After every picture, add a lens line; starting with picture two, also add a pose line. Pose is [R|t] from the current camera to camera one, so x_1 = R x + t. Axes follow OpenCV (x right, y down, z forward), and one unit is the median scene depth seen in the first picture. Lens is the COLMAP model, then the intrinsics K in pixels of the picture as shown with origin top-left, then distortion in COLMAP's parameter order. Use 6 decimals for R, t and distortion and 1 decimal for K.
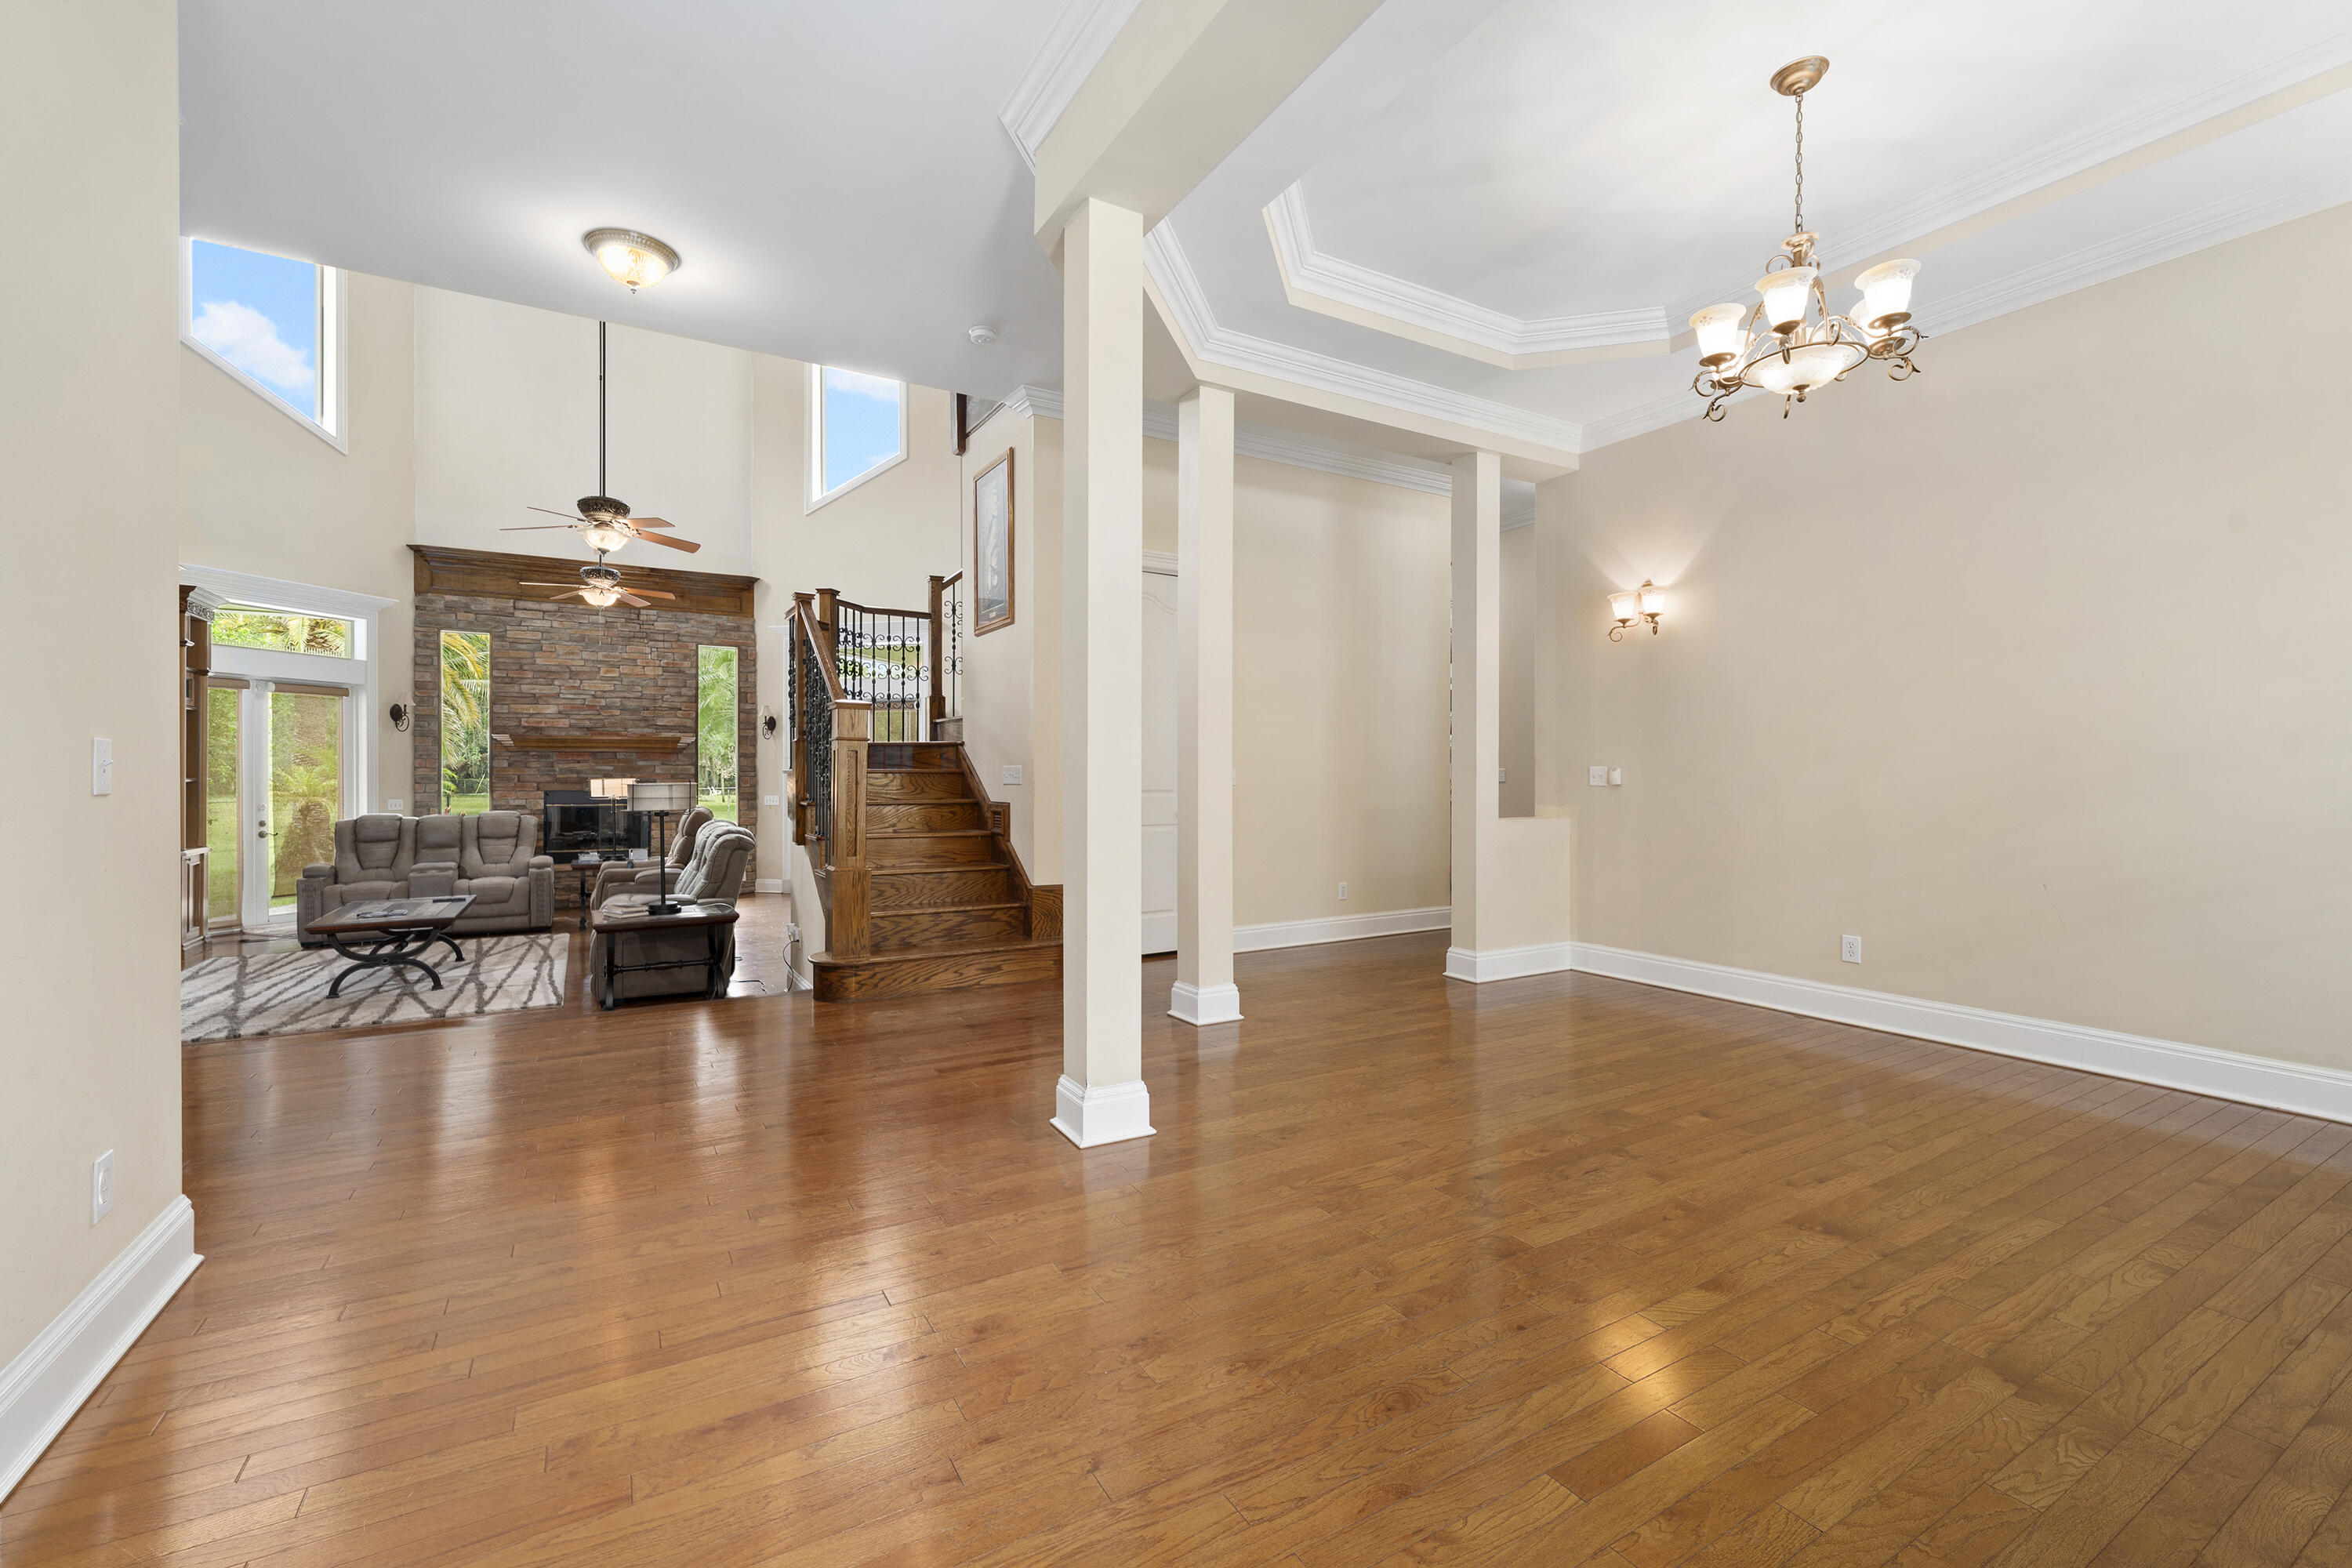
lens RADIAL K [[980.0, 0, 1174.8], [0, 980.0, 773.0], [0, 0, 1]] dist [0.000642, 0.000115]
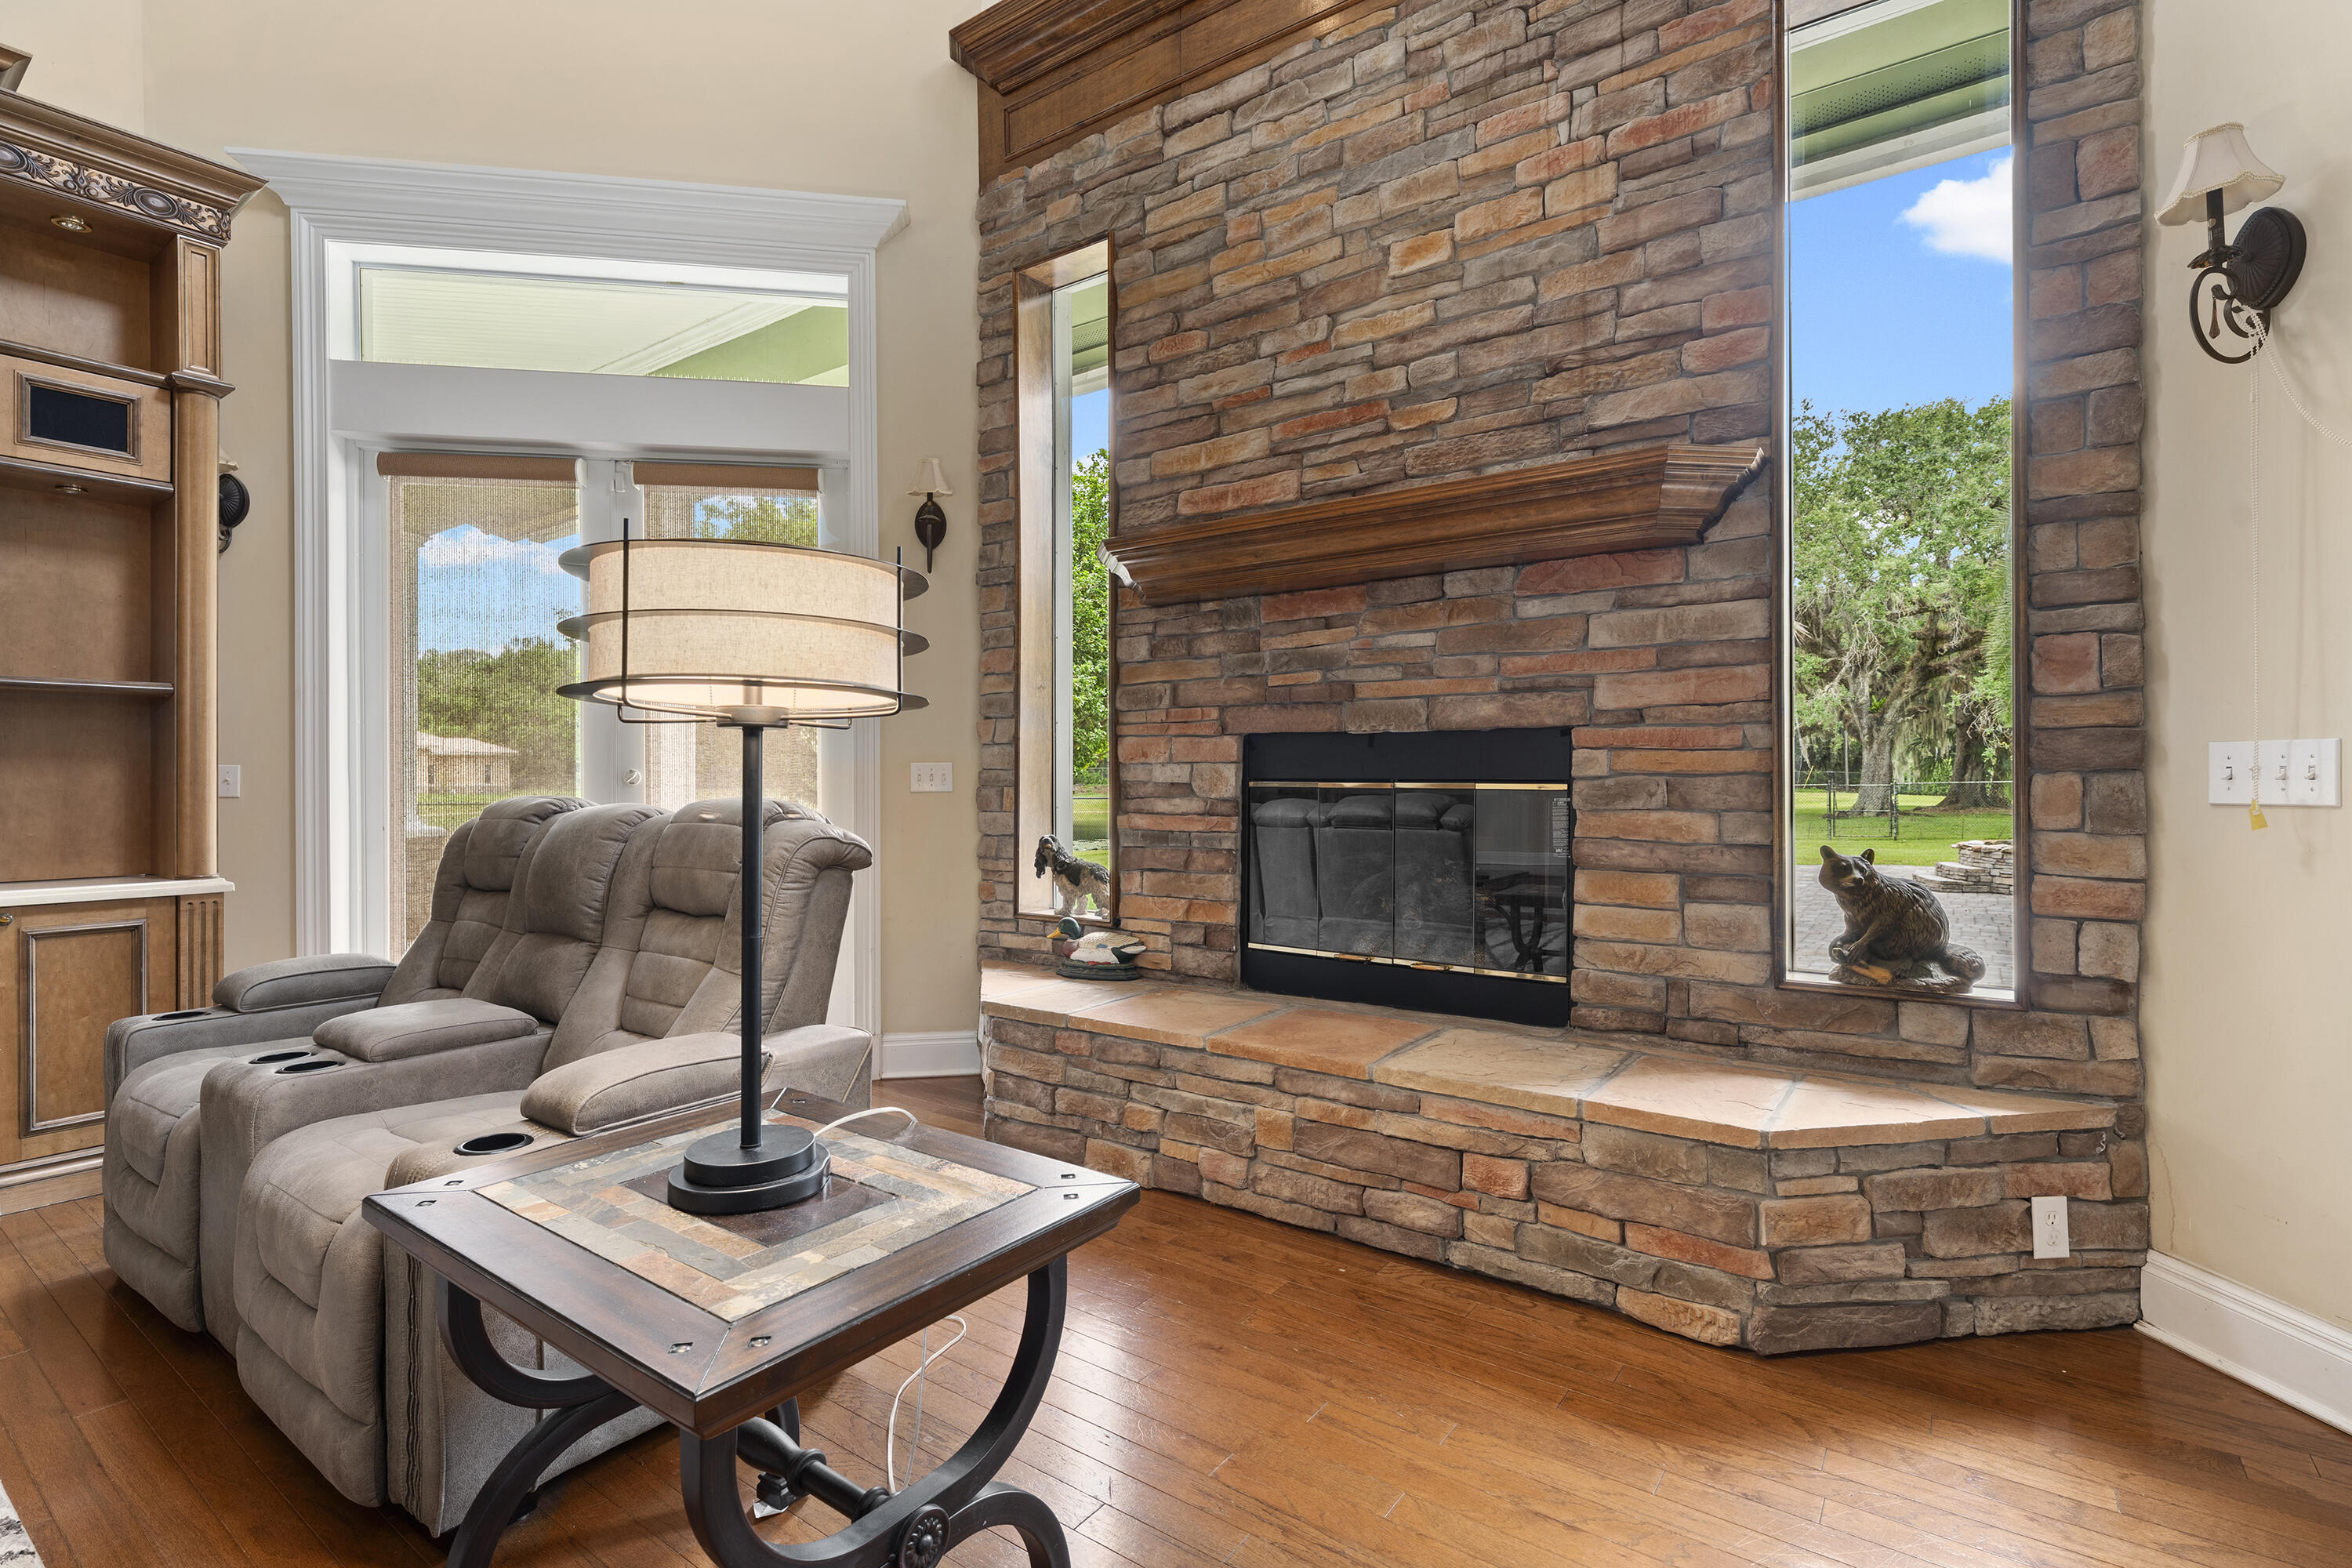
lens RADIAL K [[1103.9, 0, 1180.2], [0, 1103.9, 774.2], [0, 0, 1]] dist [0.000207, -0.000748]
pose [[0.398215, -0.002363, -0.917289, -0.356174], [0.006465, 0.999979, 0.000230, 0.029819], [0.917269, -0.006022, 0.398222, 0.860579]]
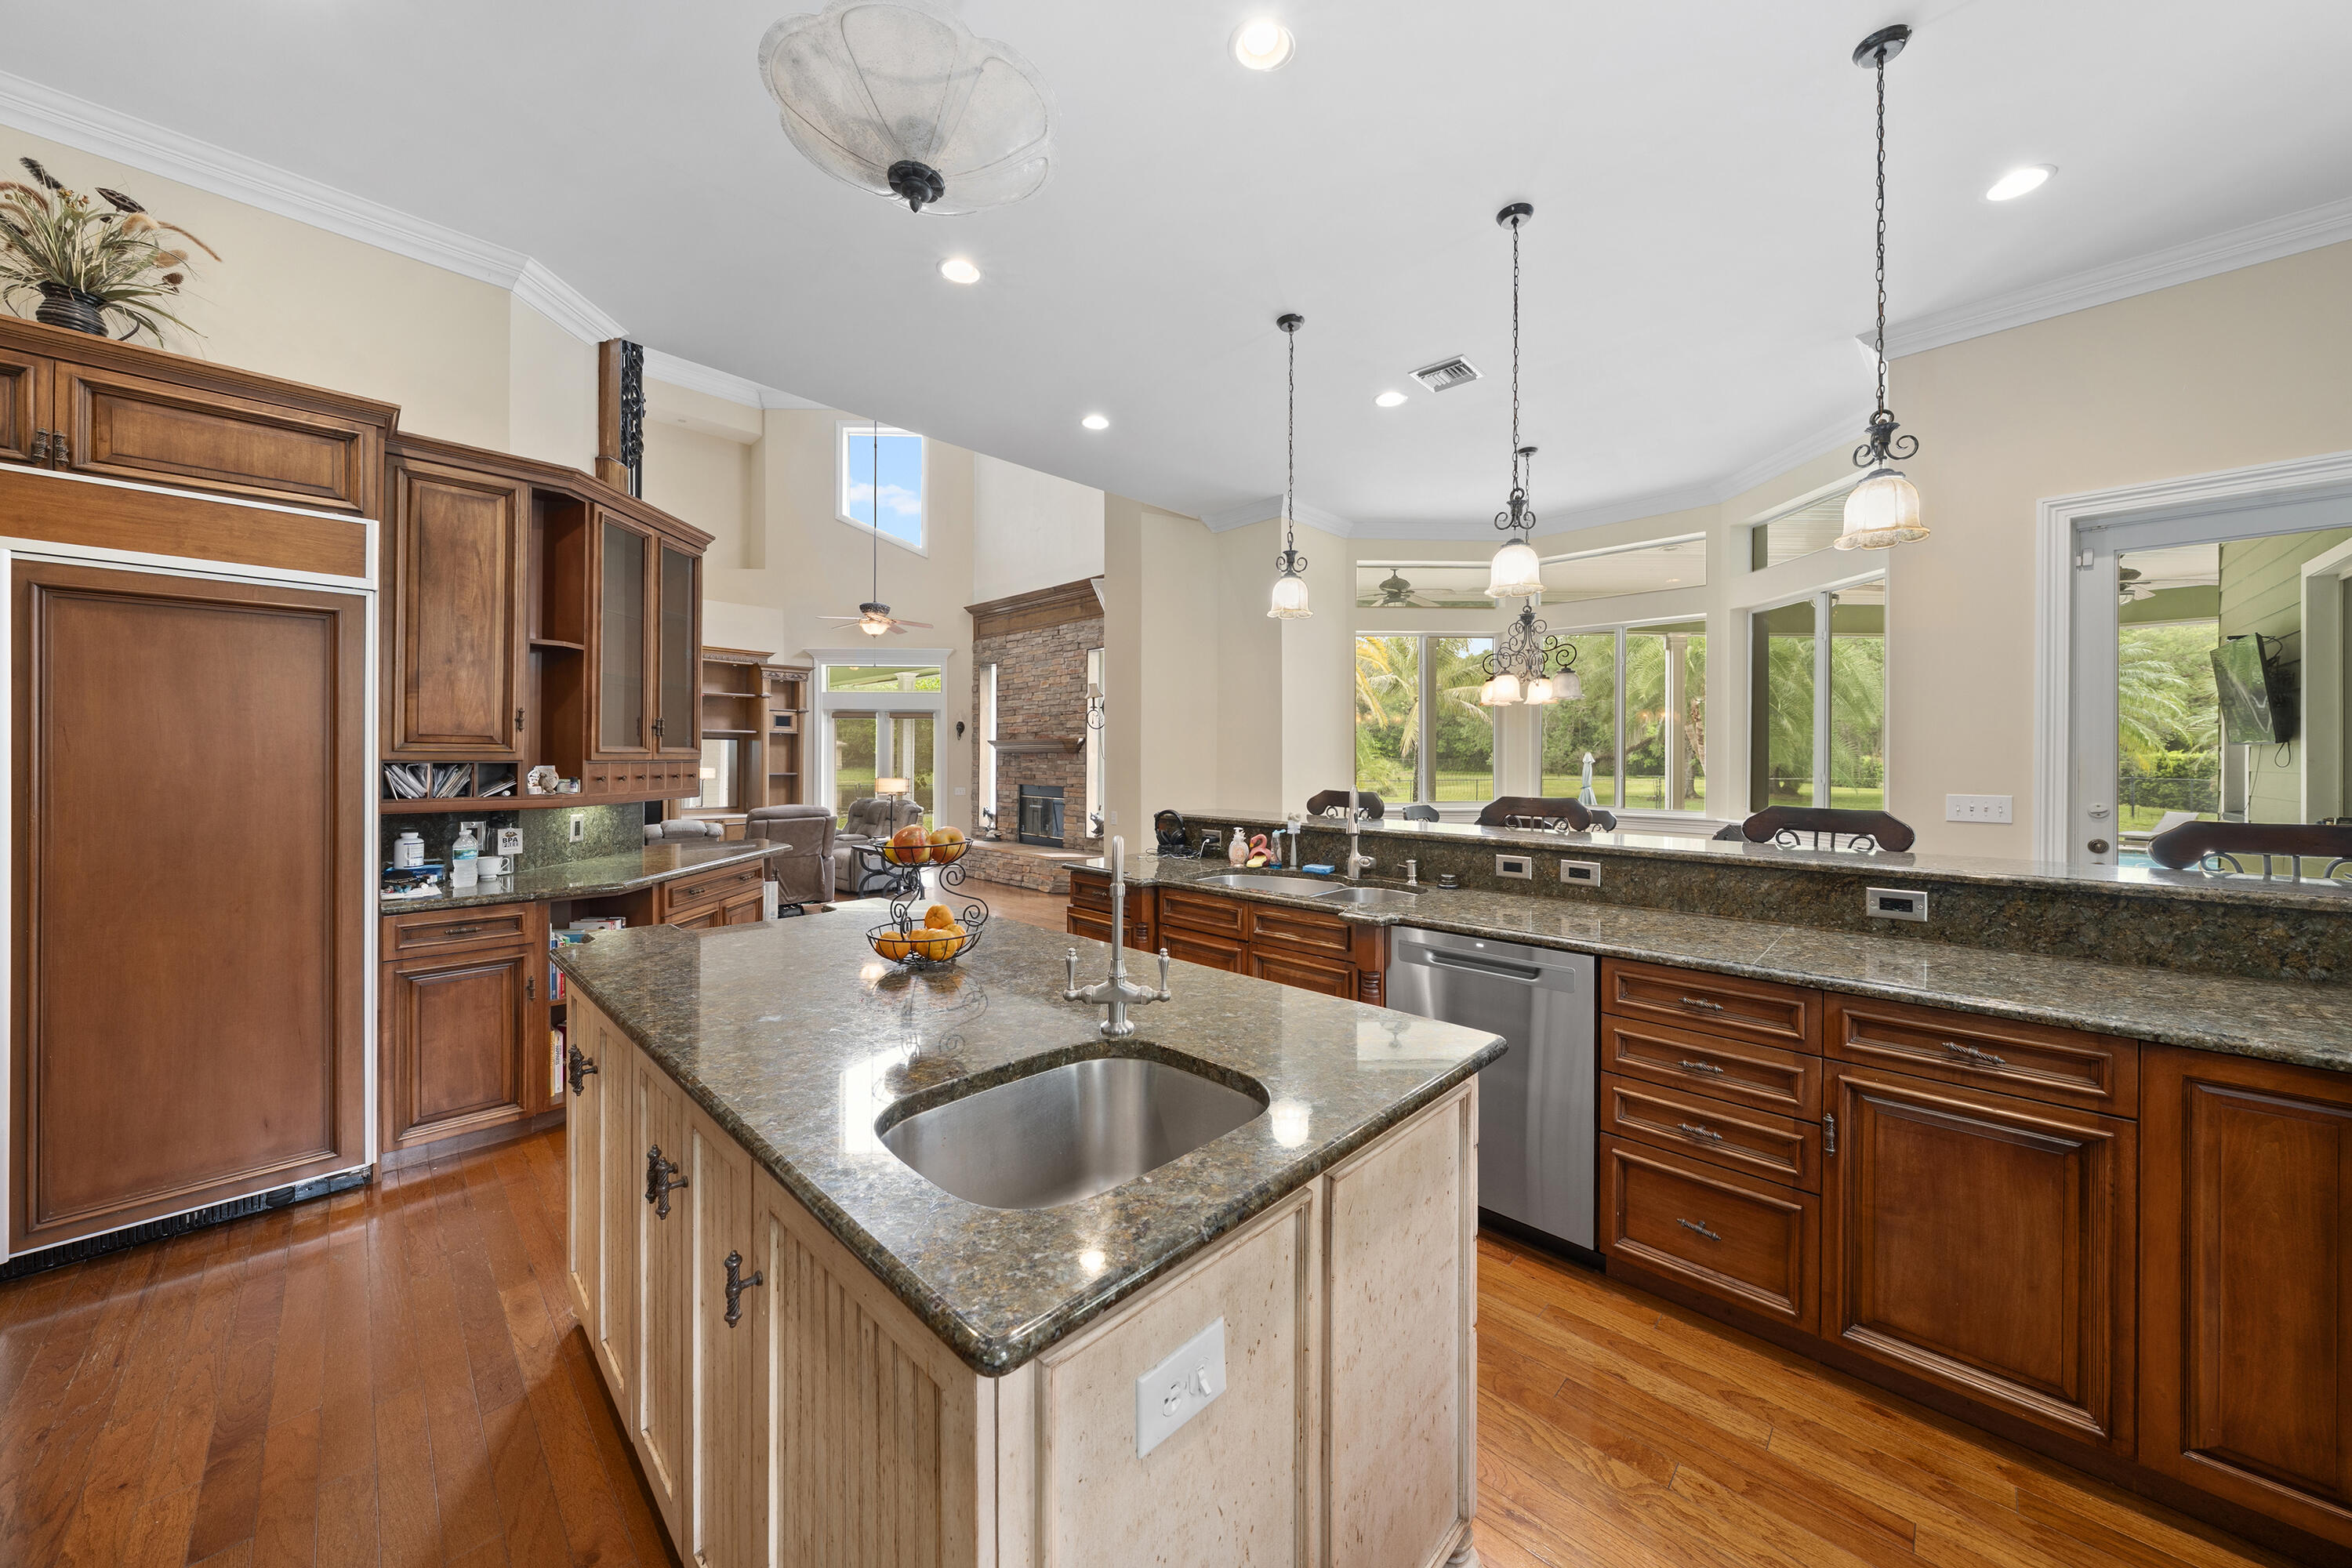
lens RADIAL K [[807.3, 0, 1181.6], [0, 807.3, 755.5], [0, 0, 1]] dist [-0.000127, -0.000001]
pose [[0.263775, -0.002438, -0.964581, 0.404413], [0.000289, 0.999997, -0.002449, -0.016185], [0.964584, 0.000367, 0.263775, 0.934830]]
